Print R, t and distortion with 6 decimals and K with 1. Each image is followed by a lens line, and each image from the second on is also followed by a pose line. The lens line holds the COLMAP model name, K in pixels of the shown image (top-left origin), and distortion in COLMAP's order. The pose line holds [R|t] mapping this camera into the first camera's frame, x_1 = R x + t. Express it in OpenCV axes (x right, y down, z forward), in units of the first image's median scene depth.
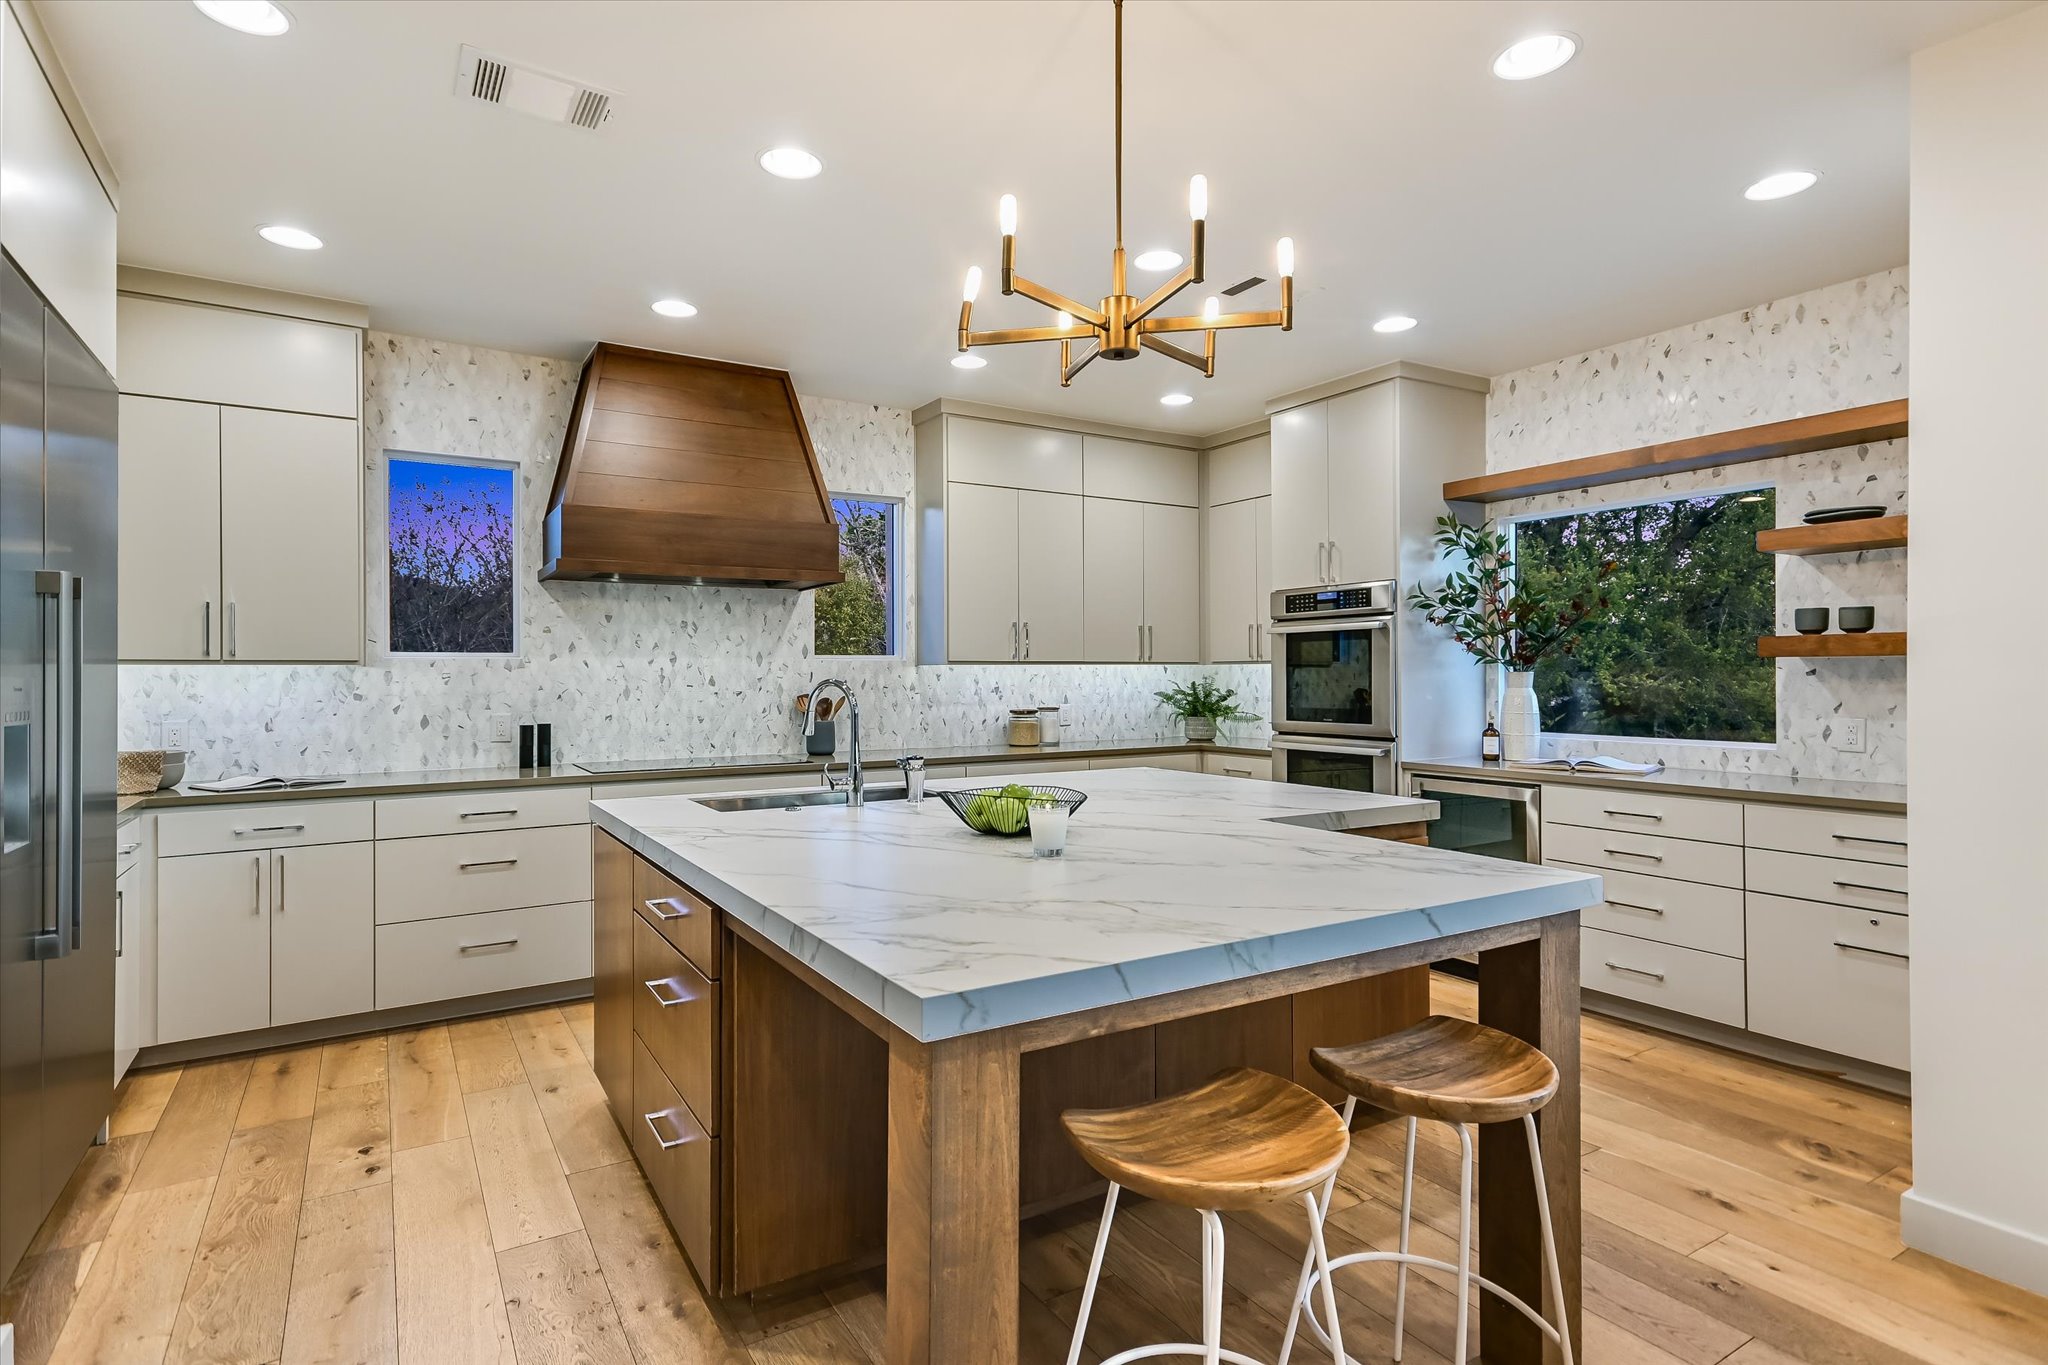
lens RADIAL K [[1058.9, 0, 1012.5], [0, 1058.9, 679.8], [0, 0, 1]] dist [0.003820, 0.000084]
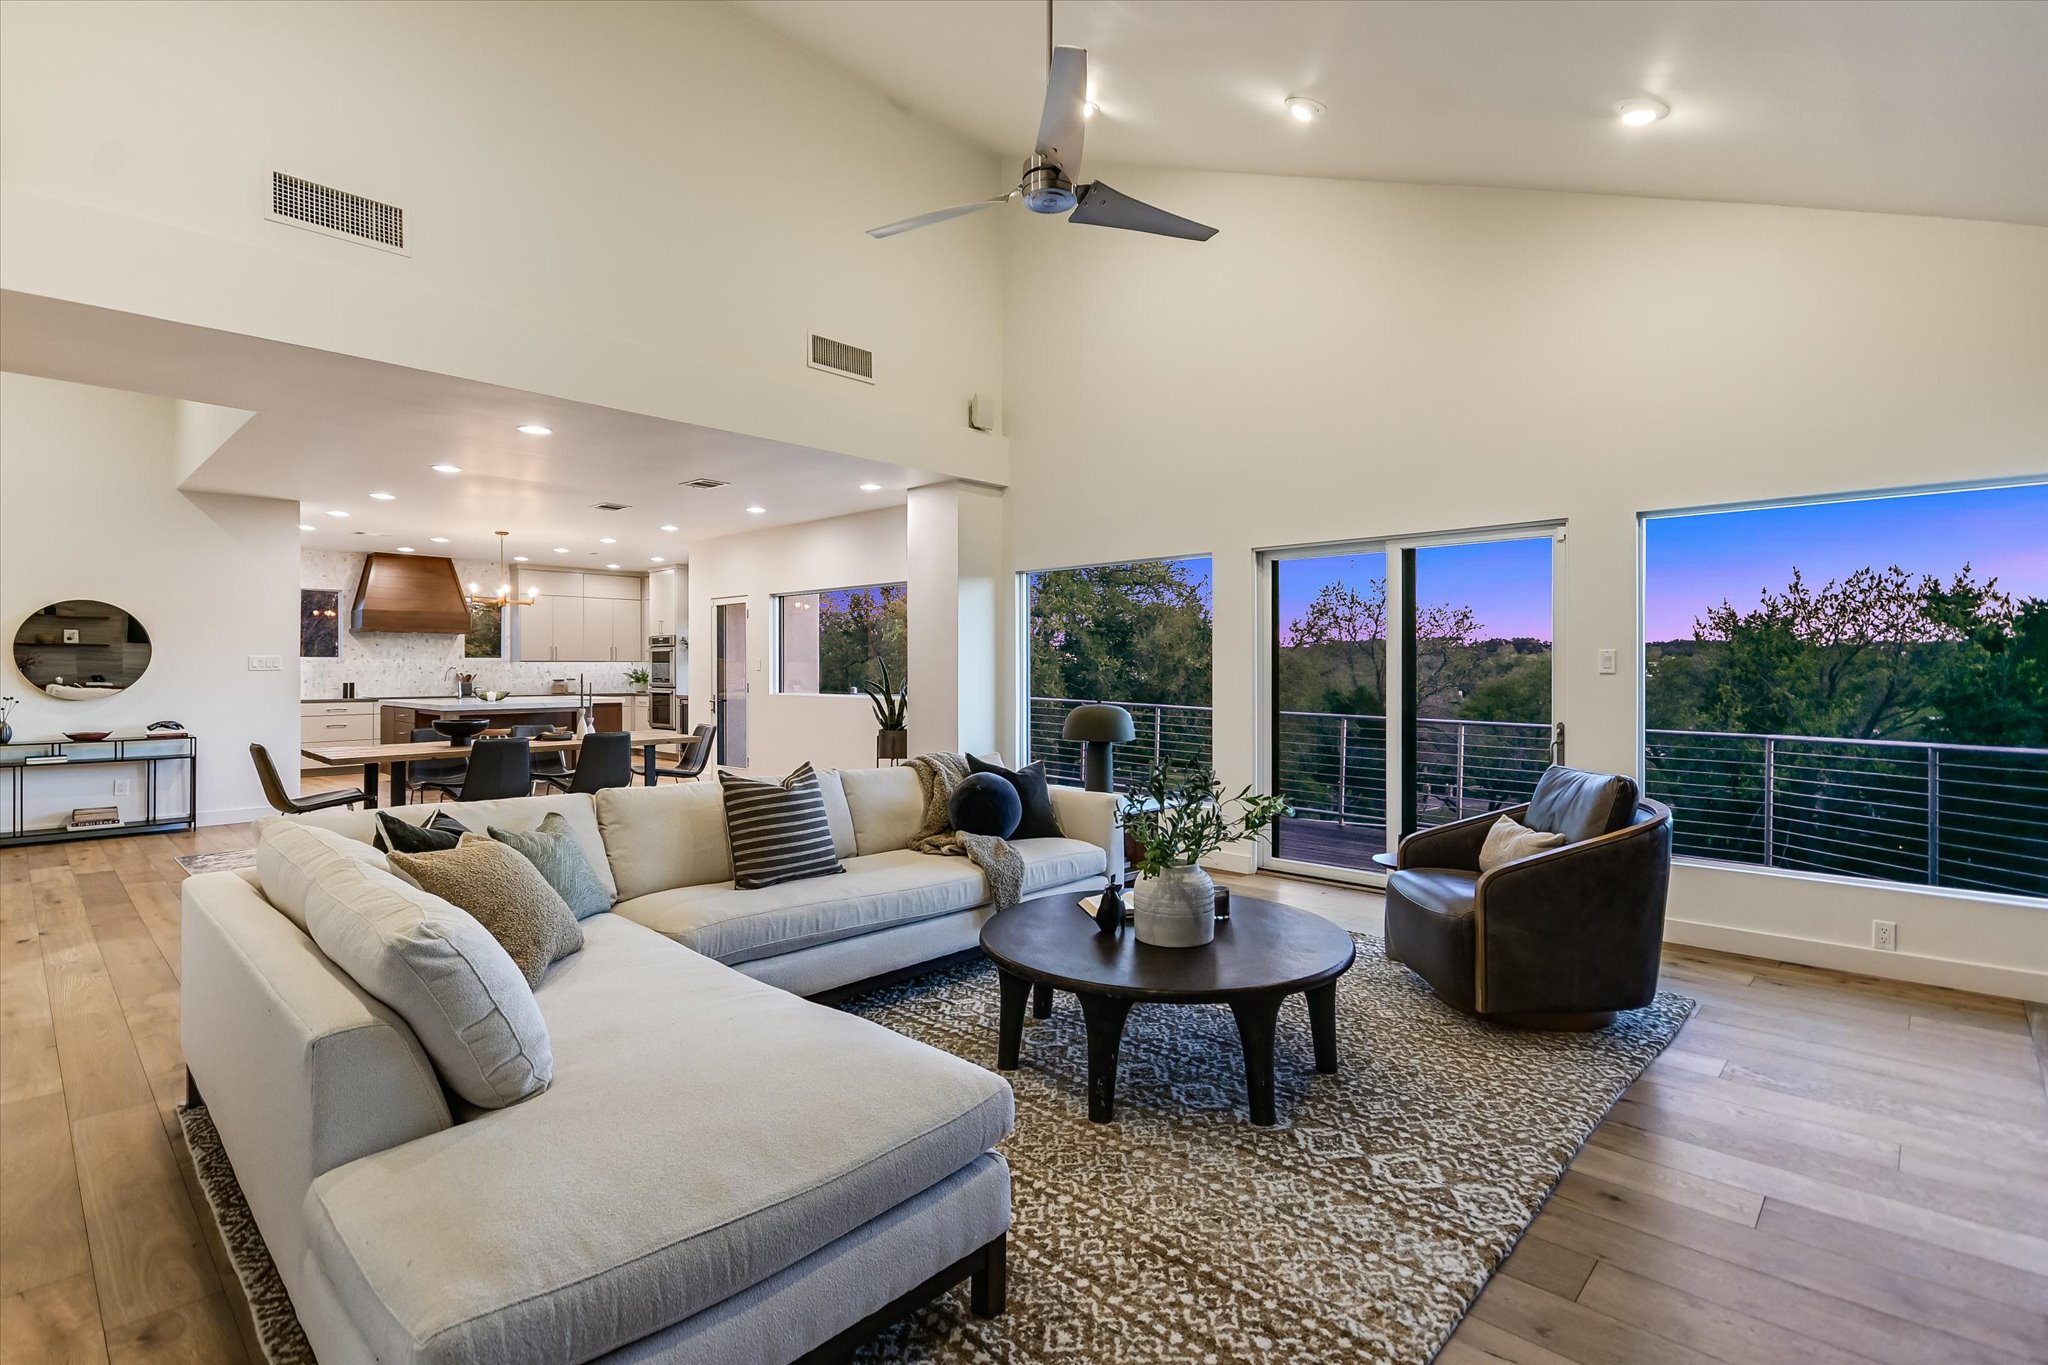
lens RADIAL K [[929.0, 0, 1024.7], [0, 929.0, 676.2], [0, 0, 1]] dist [-0.001256, -0.000284]
pose [[0.958360, 0.000111, 0.285562, 0.545960], [-0.000783, 0.999997, 0.002241, 0.016630], [-0.285561, -0.002371, 0.958358, -1.801459]]
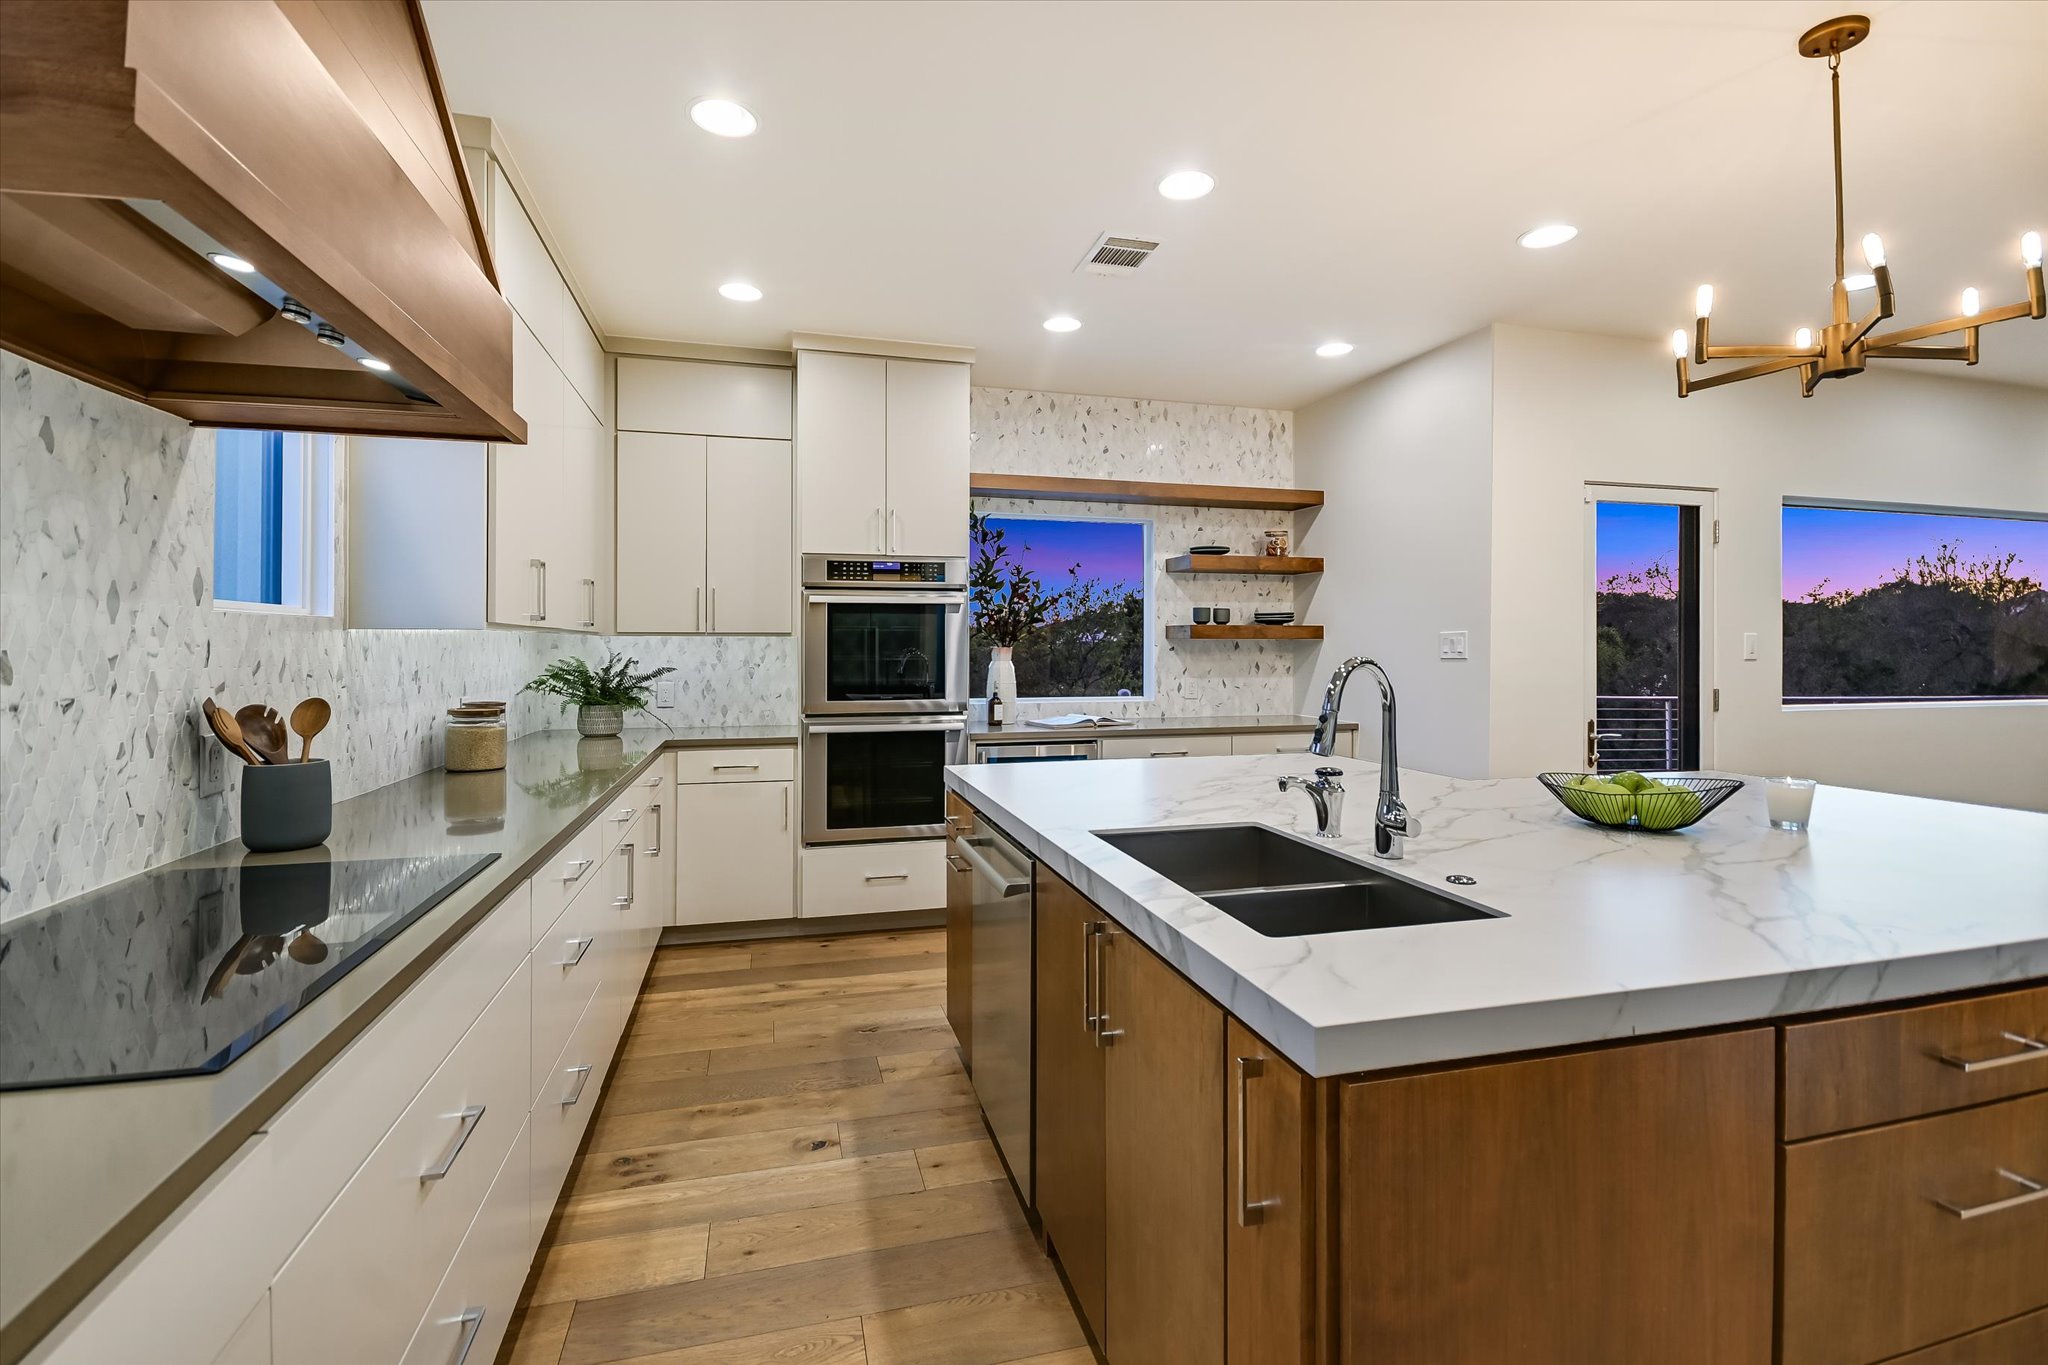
lens RADIAL K [[929.0, 0, 1024.5], [0, 929.0, 639.1], [0, 0, 1]] dist [-0.001256, -0.000284]
pose [[0.260381, 0.012319, 0.965427, -0.490556], [0.002429, 0.999907, -0.013414, -0.002817], [-0.965503, 0.005838, 0.260327, 0.696489]]
